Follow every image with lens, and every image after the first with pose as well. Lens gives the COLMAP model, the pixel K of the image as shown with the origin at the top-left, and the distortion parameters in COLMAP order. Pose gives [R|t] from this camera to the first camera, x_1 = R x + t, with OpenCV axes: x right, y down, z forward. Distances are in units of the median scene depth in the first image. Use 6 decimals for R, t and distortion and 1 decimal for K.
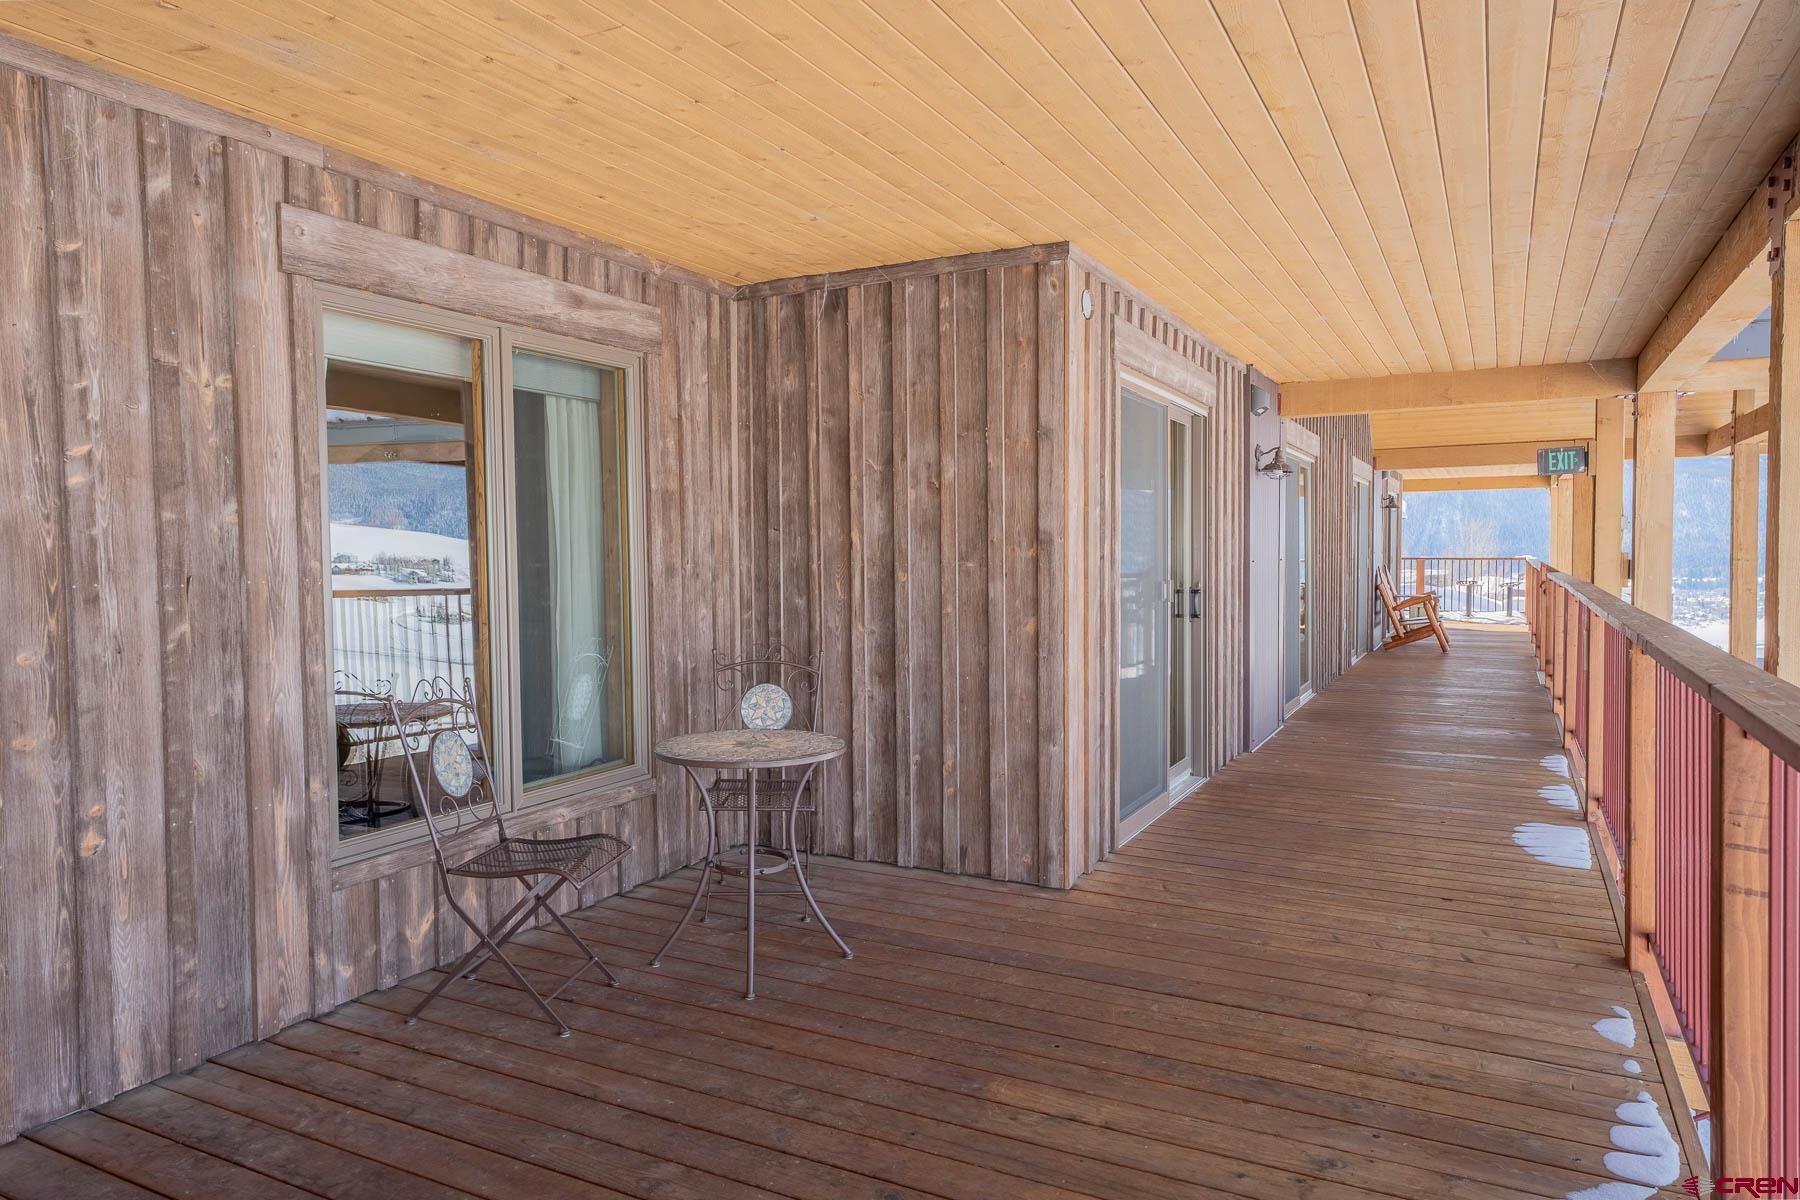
lens RADIAL K [[1166.5, 0, 900.0], [0, 1166.5, 600.0], [0, 0, 1]] dist [0.017847, -0.000055]
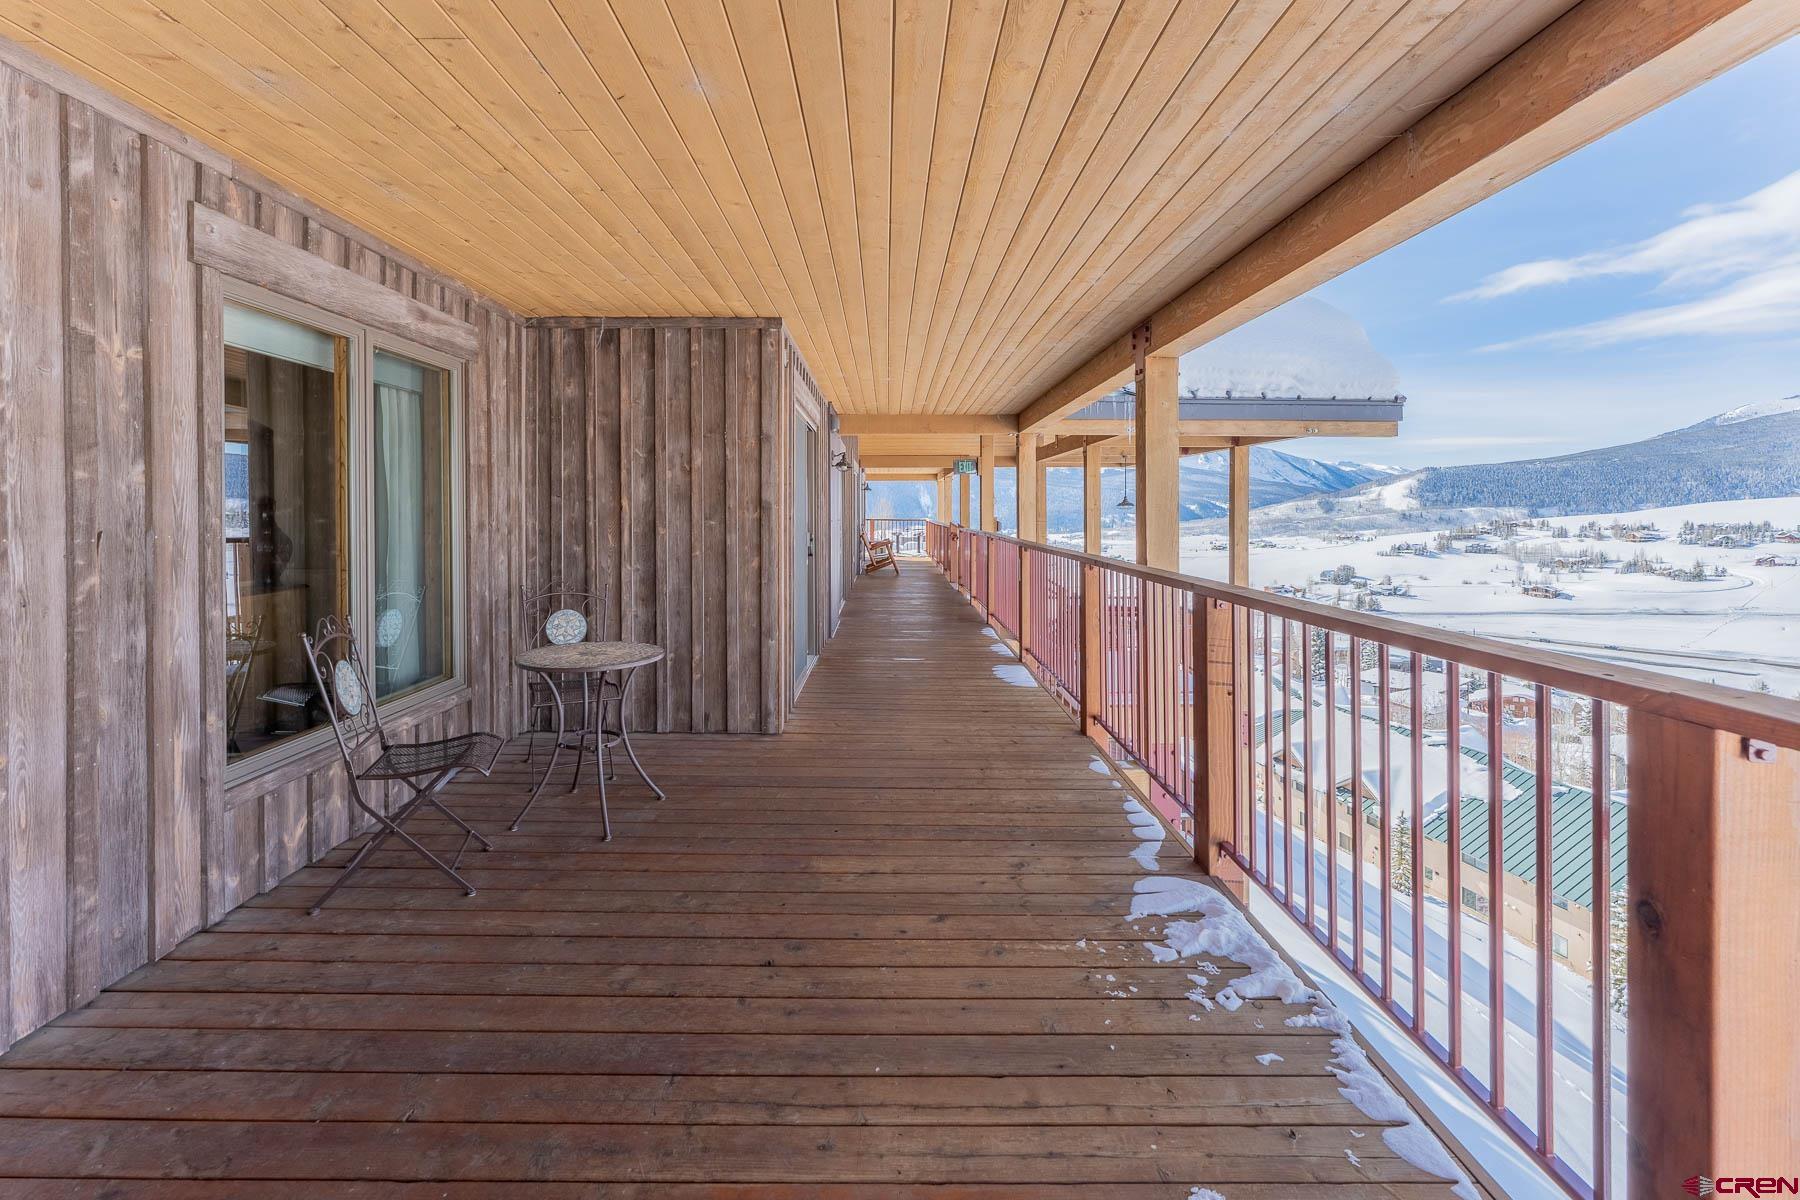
lens RADIAL K [[752.0, 0, 893.2], [0, 752.0, 517.4], [0, 0, 1]] dist [-0.000330, 0.000150]
pose [[0.887790, 0.006335, 0.460205, -0.237155], [0.010876, 0.999337, -0.034737, -0.001391], [-0.460120, 0.035845, 0.887133, 0.052882]]
